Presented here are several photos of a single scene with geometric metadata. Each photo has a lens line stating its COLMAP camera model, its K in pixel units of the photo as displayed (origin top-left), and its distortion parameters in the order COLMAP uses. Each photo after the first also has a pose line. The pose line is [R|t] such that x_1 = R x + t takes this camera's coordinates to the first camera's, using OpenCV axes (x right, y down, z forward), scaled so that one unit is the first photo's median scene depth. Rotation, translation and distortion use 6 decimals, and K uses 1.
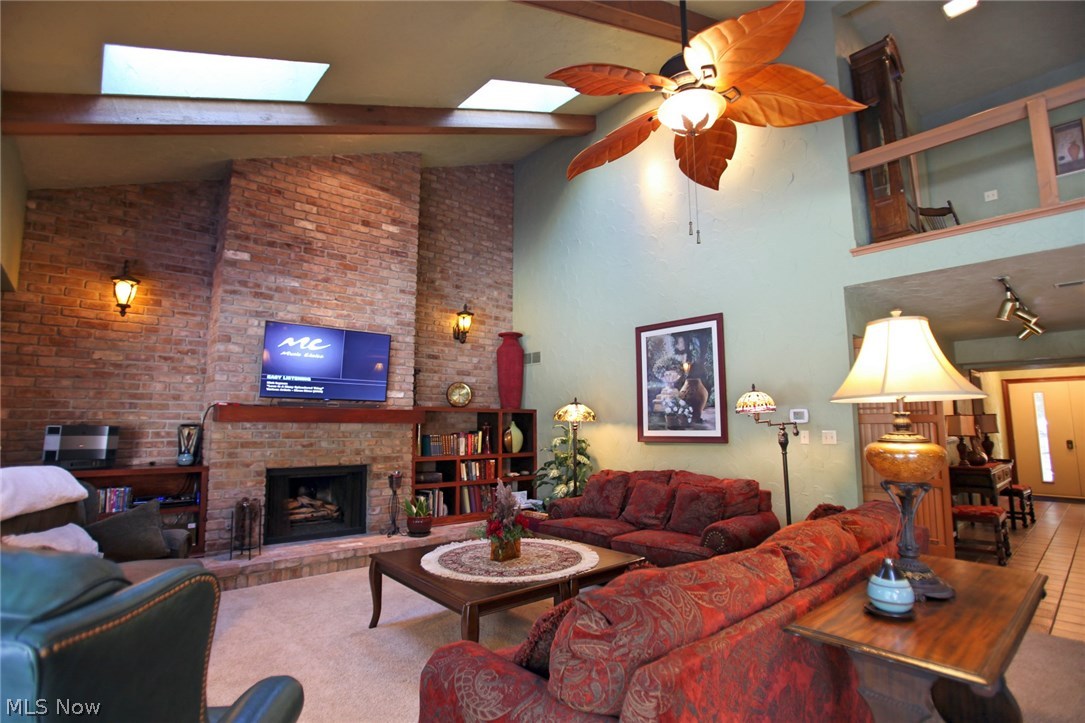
lens RADIAL K [[521.2, 0, 540.7], [0, 521.2, 355.7], [0, 0, 1]] dist [-0.018095, -0.000042]
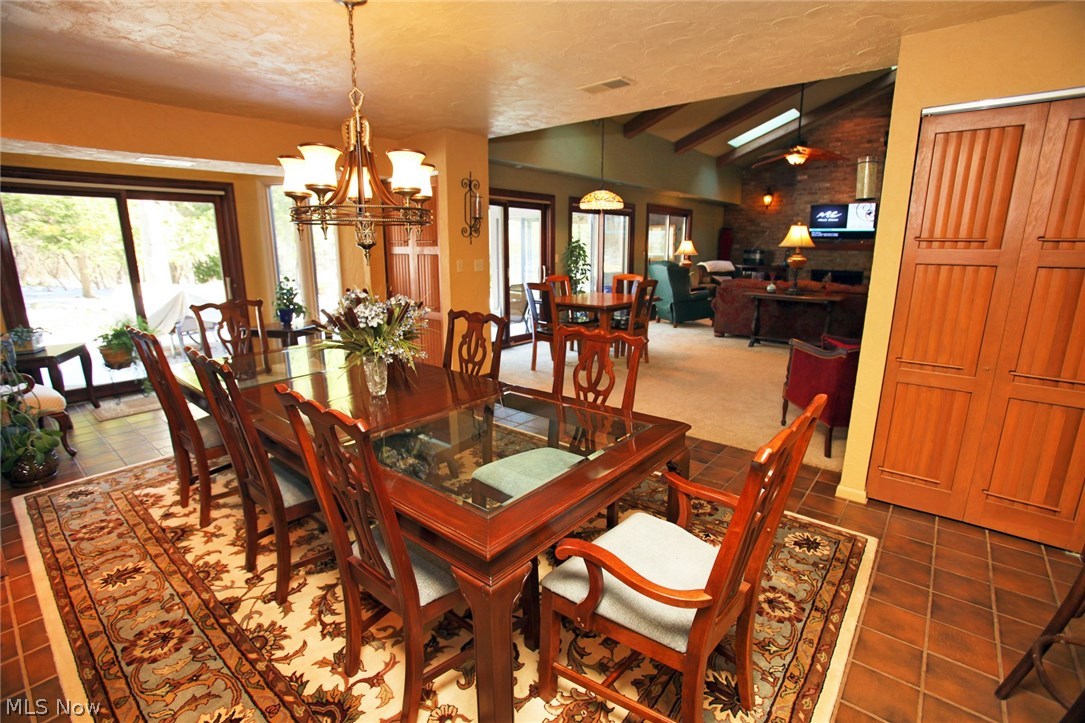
lens RADIAL K [[521.2, 0, 543.7], [0, 521.2, 364.4], [0, 0, 1]] dist [-0.018095, -0.000042]
pose [[0.179734, 0.222630, -0.958192, 1.587973], [0.122044, 0.961482, 0.246286, -0.097086], [0.976115, -0.161207, 0.145640, -0.602874]]
